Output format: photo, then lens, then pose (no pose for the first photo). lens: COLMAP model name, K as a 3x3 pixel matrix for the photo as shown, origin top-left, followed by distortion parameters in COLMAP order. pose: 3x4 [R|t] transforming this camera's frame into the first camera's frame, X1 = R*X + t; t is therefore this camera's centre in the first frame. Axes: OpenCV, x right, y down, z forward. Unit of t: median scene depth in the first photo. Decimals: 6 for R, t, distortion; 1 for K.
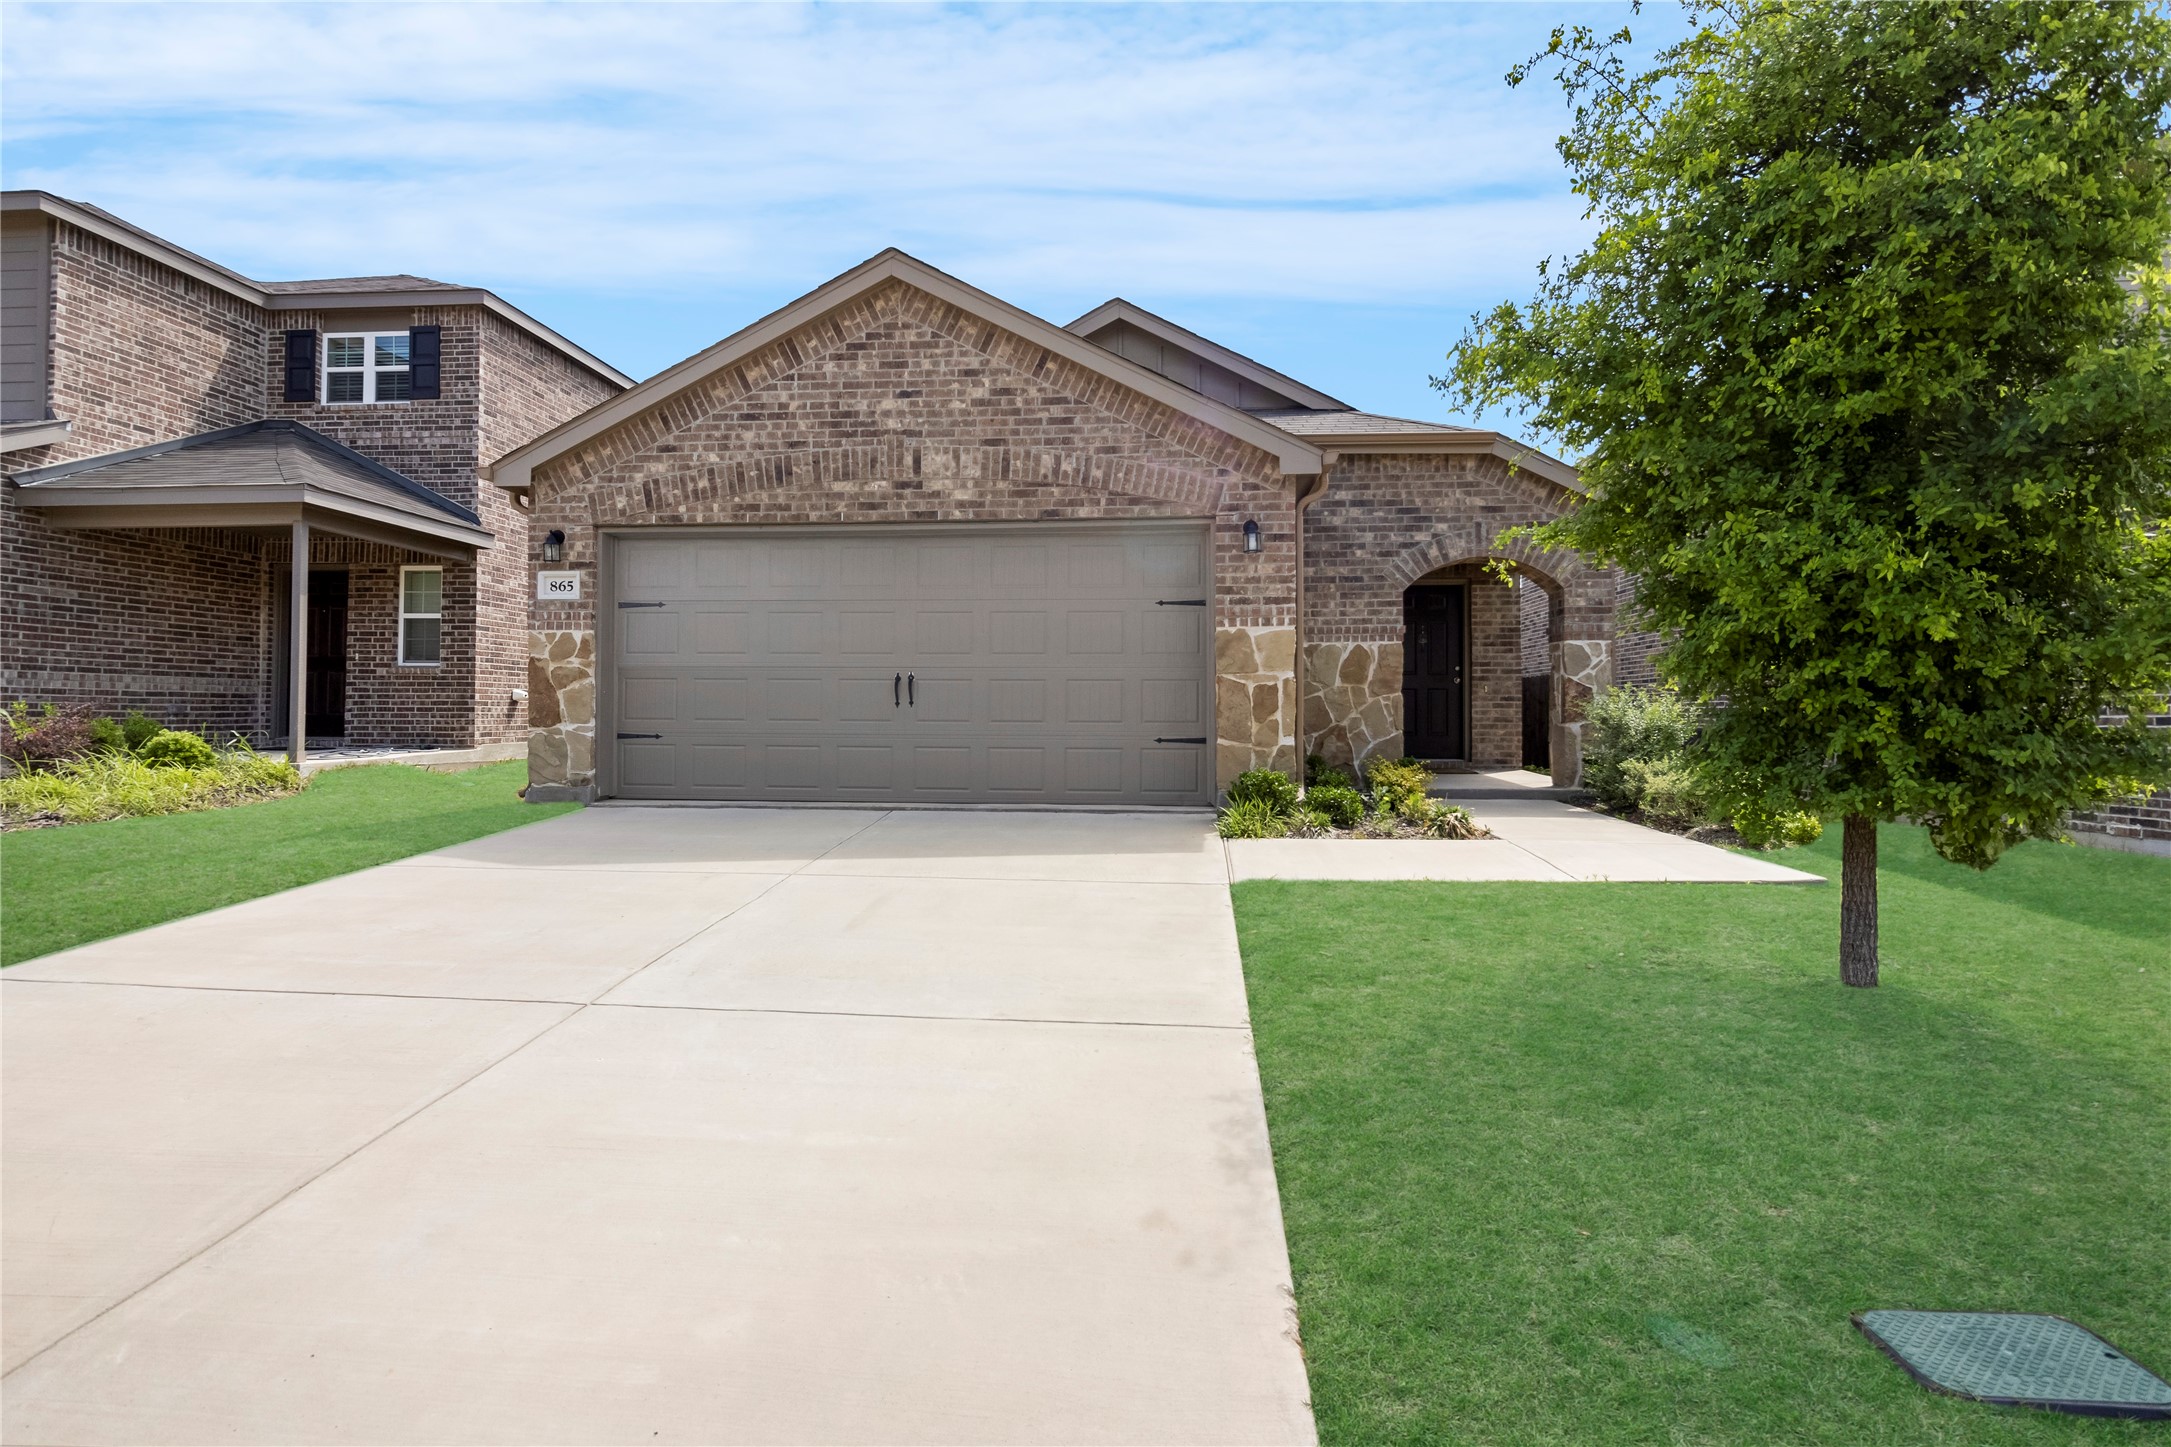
lens RADIAL K [[1024.1, 0, 1095.2], [0, 1024.1, 710.8], [0, 0, 1]] dist [-0.000265, -0.002258]
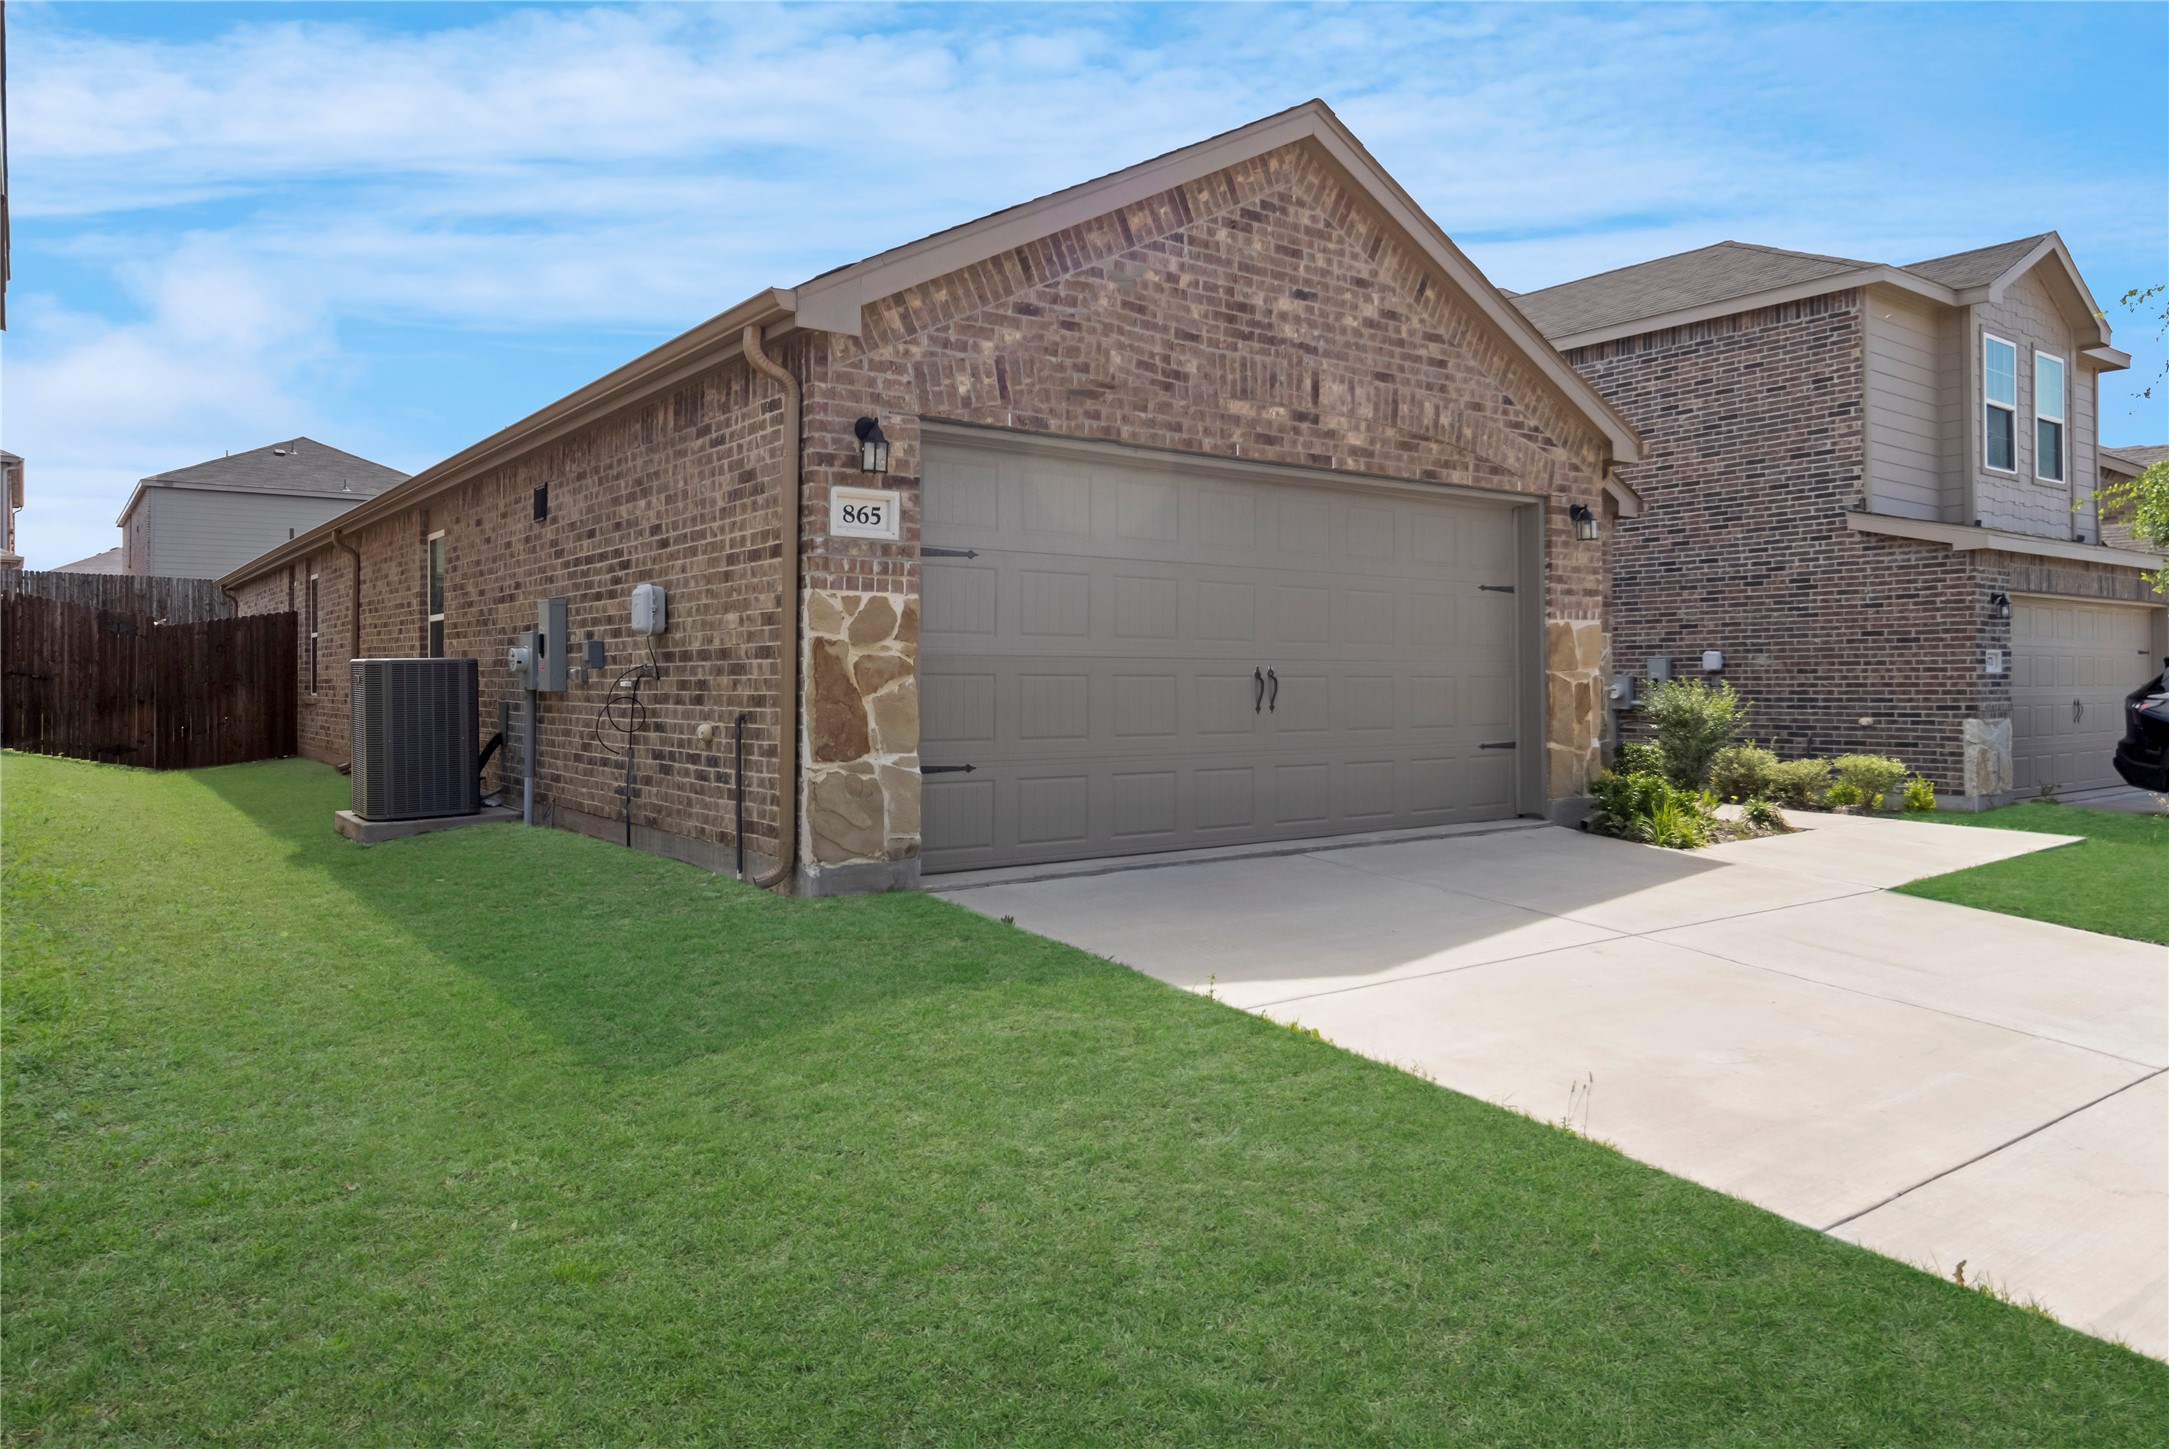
lens RADIAL K [[1398.4, 0, 1081.5], [0, 1398.4, 686.3], [0, 0, 1]] dist [0.001330, 0.001136]
pose [[0.749082, -0.006977, 0.662441, -0.959380], [0.002150, 0.999965, 0.008101, -0.031914], [-0.662474, -0.004643, 0.749070, 0.334560]]
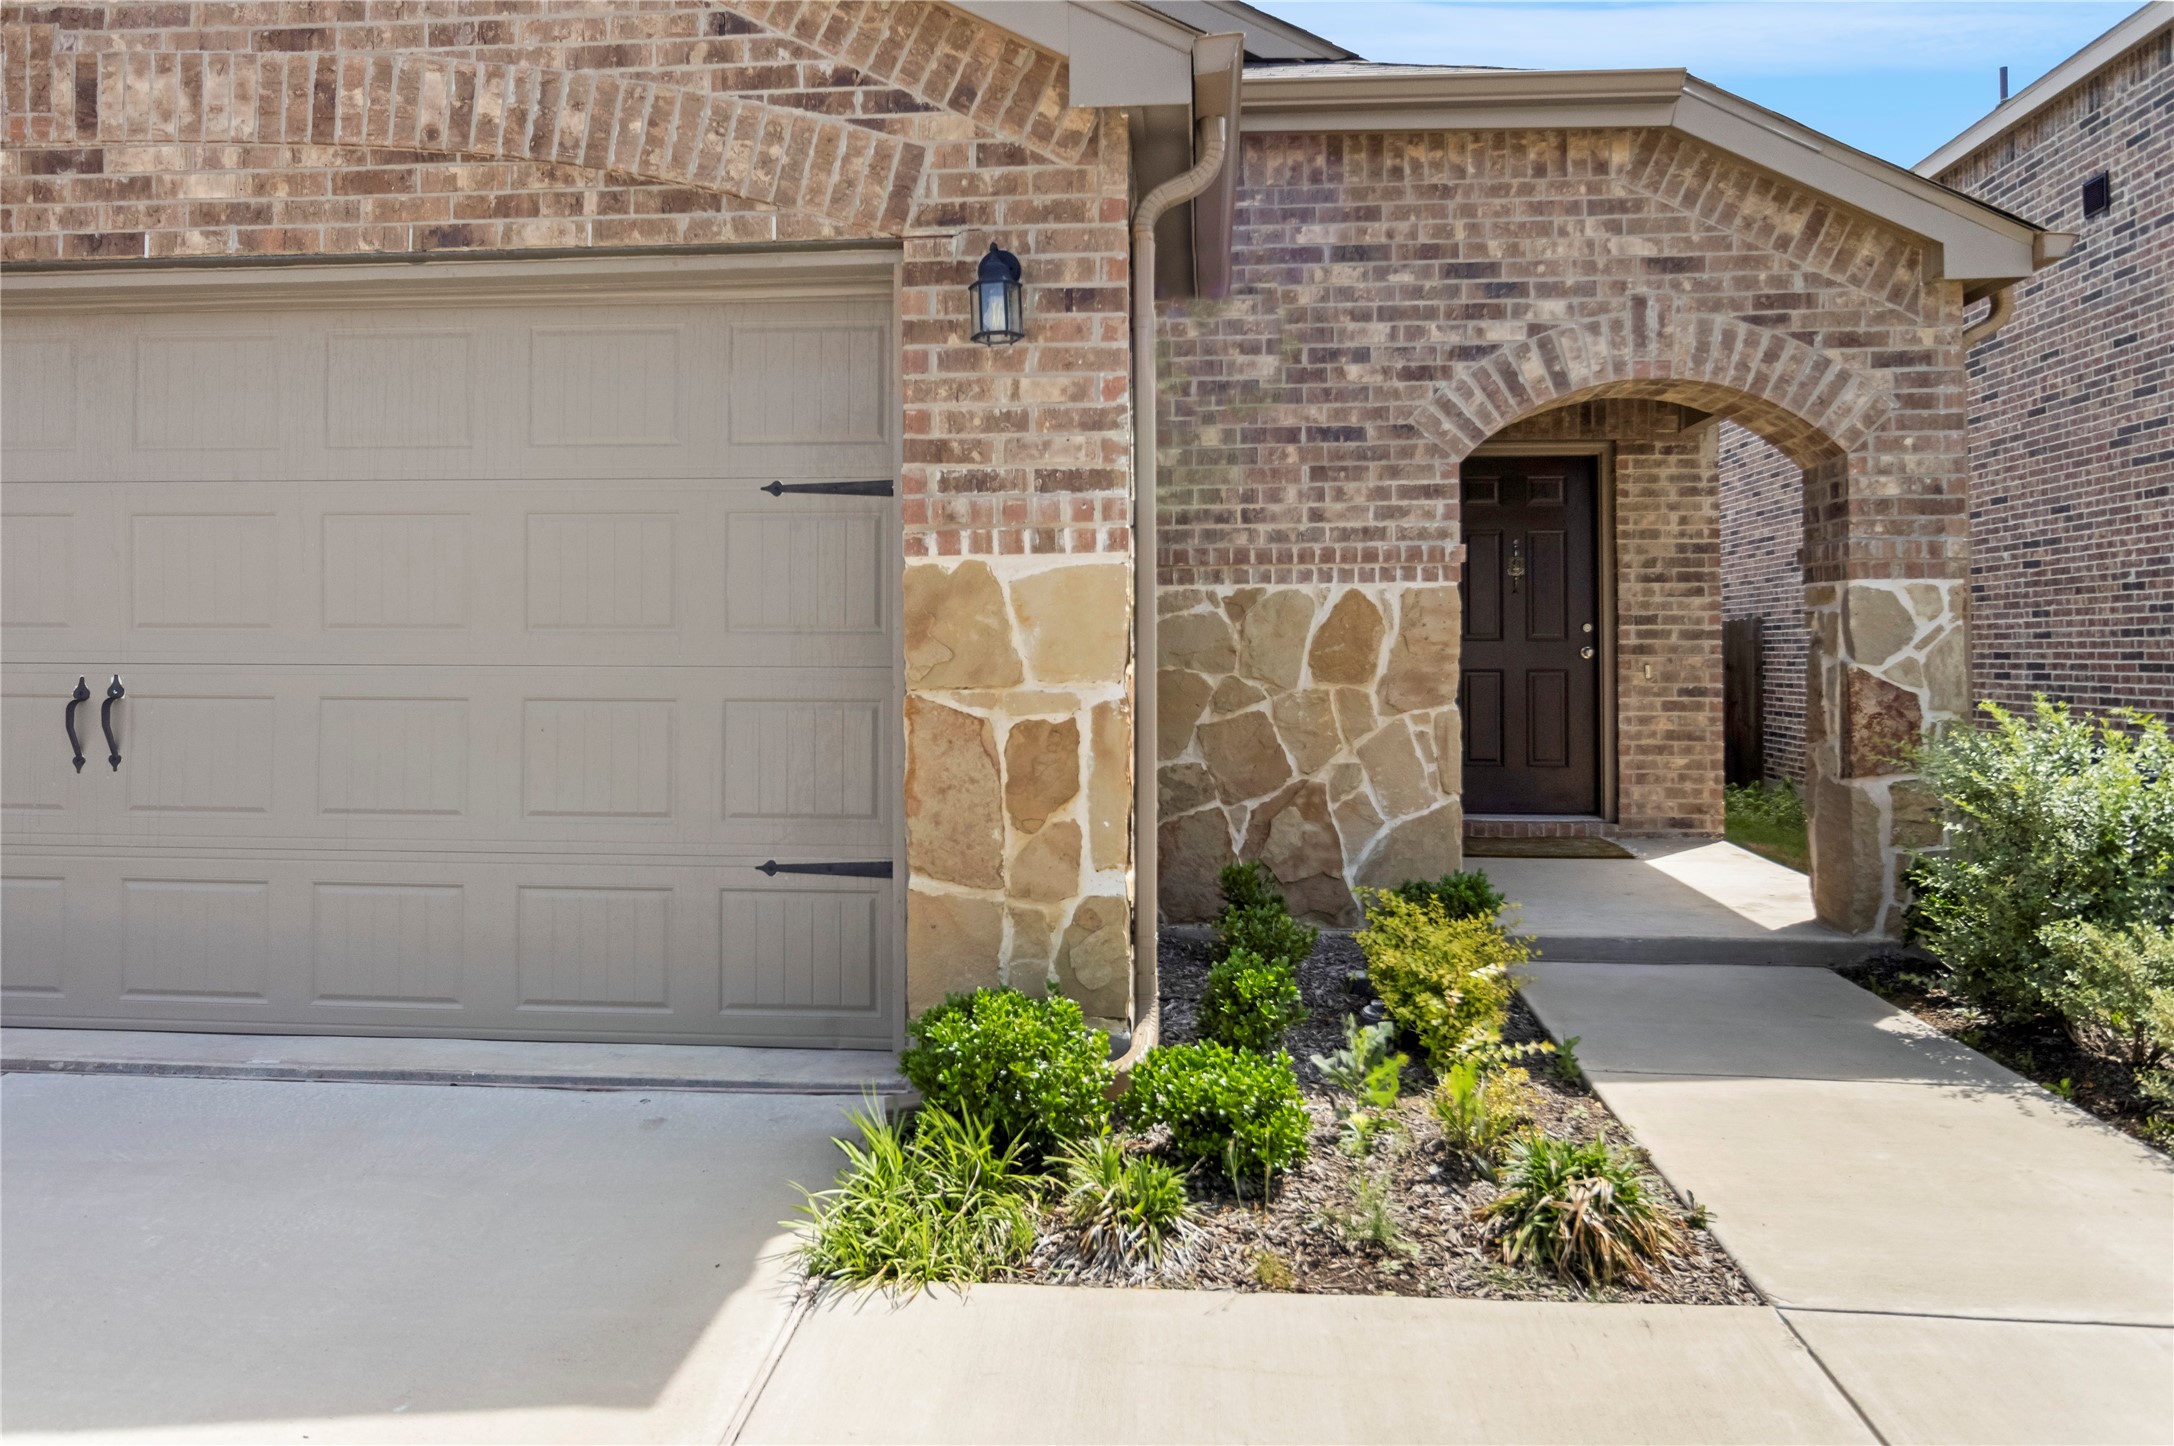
lens RADIAL K [[1401.6, 0, 1085.5], [0, 1401.6, 635.3], [0, 0, 1]] dist [0.001330, 0.001136]
pose [[0.999998, -0.001735, -0.000682, 0.171910], [0.001730, 0.999967, -0.007892, -0.048345], [0.000695, 0.007891, 0.999969, 0.496475]]
